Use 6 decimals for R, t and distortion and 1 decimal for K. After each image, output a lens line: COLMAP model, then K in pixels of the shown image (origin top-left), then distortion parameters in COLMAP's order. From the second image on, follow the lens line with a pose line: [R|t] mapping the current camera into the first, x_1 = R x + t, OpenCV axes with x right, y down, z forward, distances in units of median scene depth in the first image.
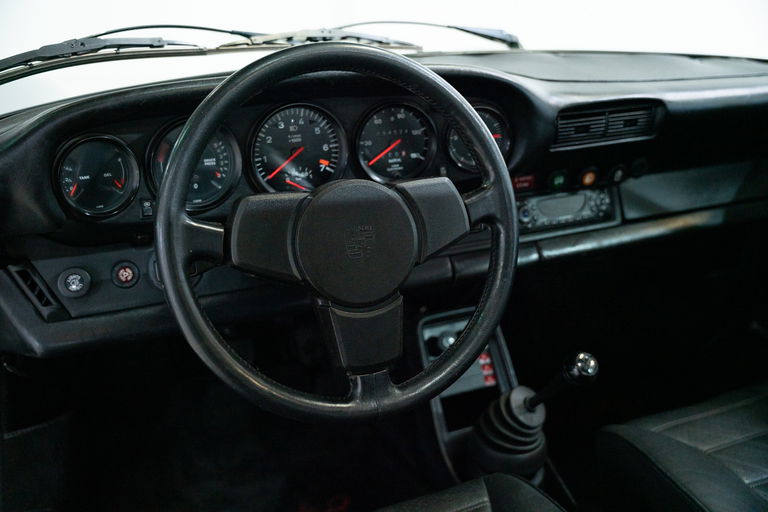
lens RADIAL K [[764.6, 0, 382.7], [0, 764.6, 254.3], [0, 0, 1]] dist [-0.008340, 0.000000]
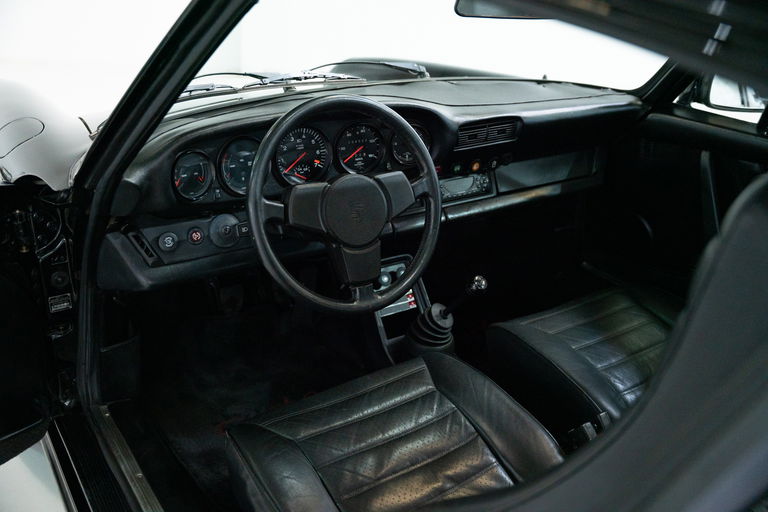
lens RADIAL K [[764.6, 0, 386.3], [0, 764.6, 260.8], [0, 0, 1]] dist [-0.008340, 0.000000]
pose [[0.984256, -0.039722, 0.172226, -0.209346], [0.032724, 0.998527, 0.043281, 0.020420], [-0.173691, -0.036964, 0.984106, -0.569087]]
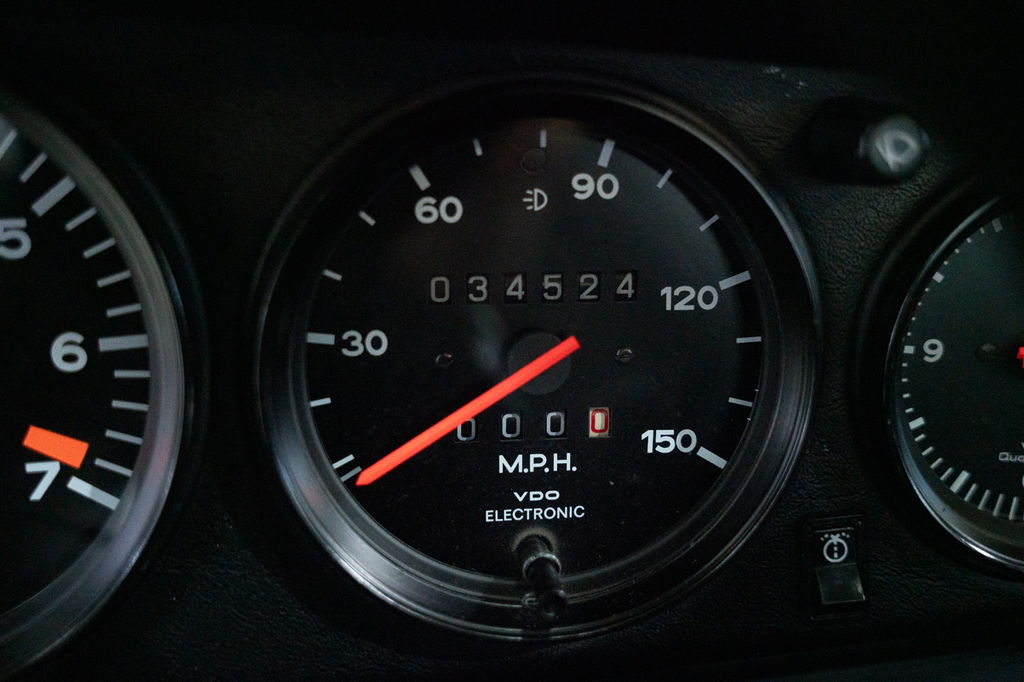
lens RADIAL K [[1019.4, 0, 515.8], [0, 1019.4, 341.7], [0, 0, 1]] dist [-0.008340, 0.000000]
pose [[0.983876, 0.085038, -0.157341, 0.042699], [-0.100024, 0.990915, -0.089900, -0.128204], [0.148266, 0.104188, 0.983444, 0.788846]]
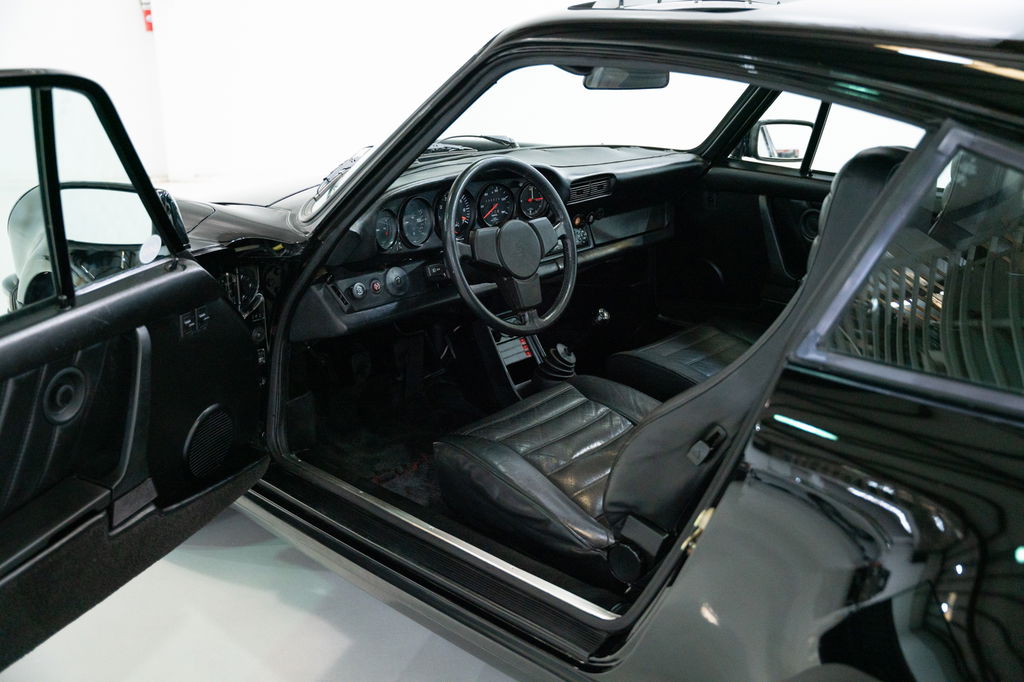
lens RADIAL K [[1019.4, 0, 509.8], [0, 1019.4, 331.9], [0, 0, 1]] dist [-0.008340, 0.000000]
pose [[0.919376, -0.114529, 0.376339, -0.896305], [0.134480, 0.990546, -0.027081, 0.223327], [-0.369680, 0.075508, 0.926086, -1.239170]]
